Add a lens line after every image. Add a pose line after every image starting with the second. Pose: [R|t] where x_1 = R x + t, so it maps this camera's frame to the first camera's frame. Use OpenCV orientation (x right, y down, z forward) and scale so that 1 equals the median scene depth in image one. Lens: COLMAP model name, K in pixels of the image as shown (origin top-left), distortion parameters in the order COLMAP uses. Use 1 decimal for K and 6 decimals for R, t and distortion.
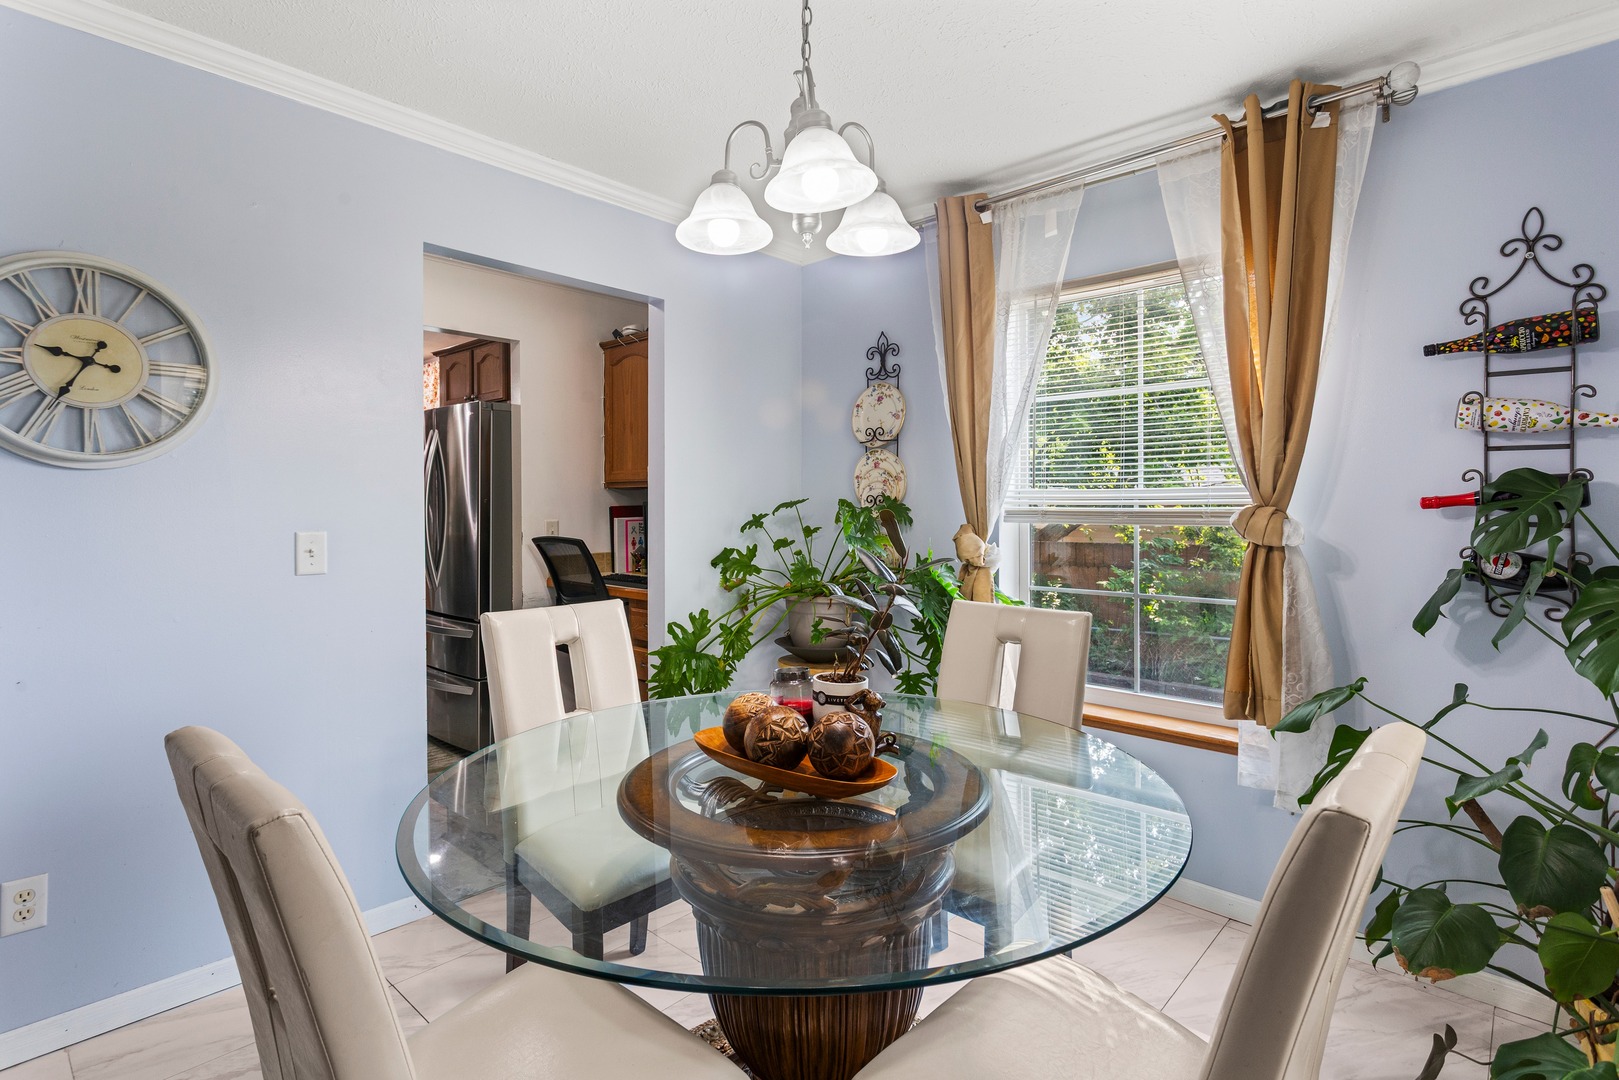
lens RADIAL K [[782.0, 0, 797.5], [0, 782.0, 487.6], [0, 0, 1]] dist [0.001640, 0.001823]
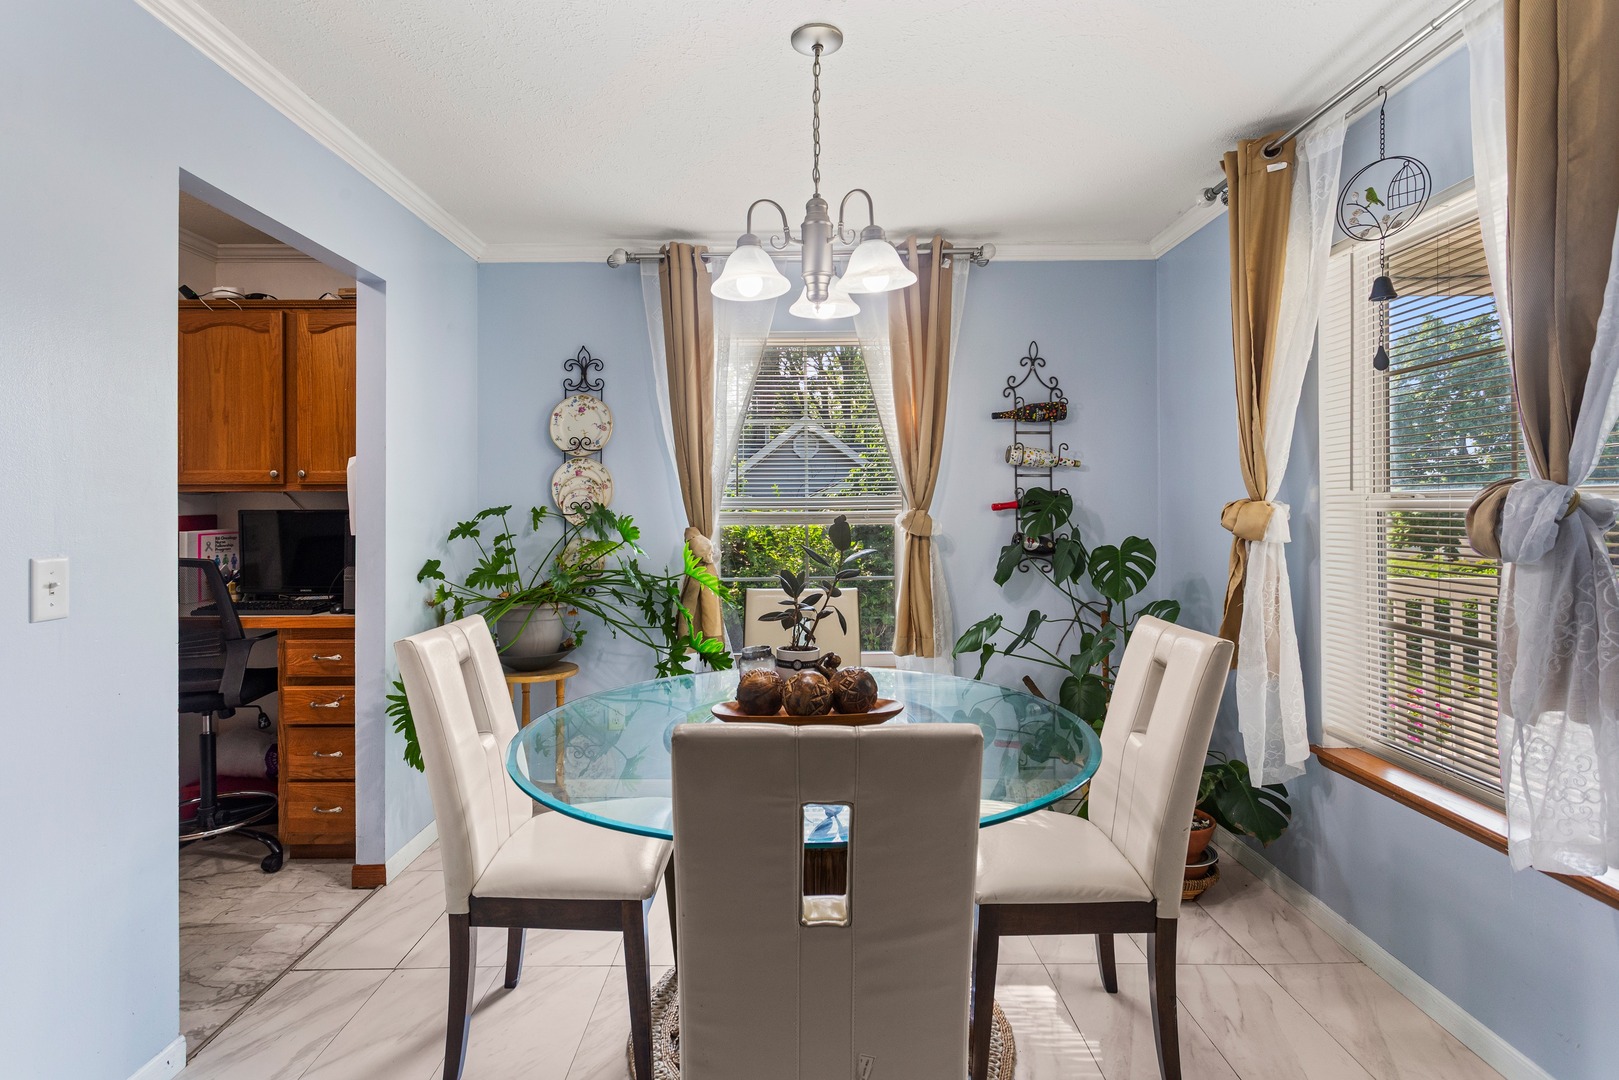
lens RADIAL K [[782.0, 0, 811.5], [0, 782.0, 475.1], [0, 0, 1]] dist [0.001640, 0.001823]
pose [[0.738213, 0.021724, 0.674218, -0.591691], [-0.007884, 0.999691, -0.023579, -0.005867], [-0.674522, 0.012091, 0.738156, 0.029220]]
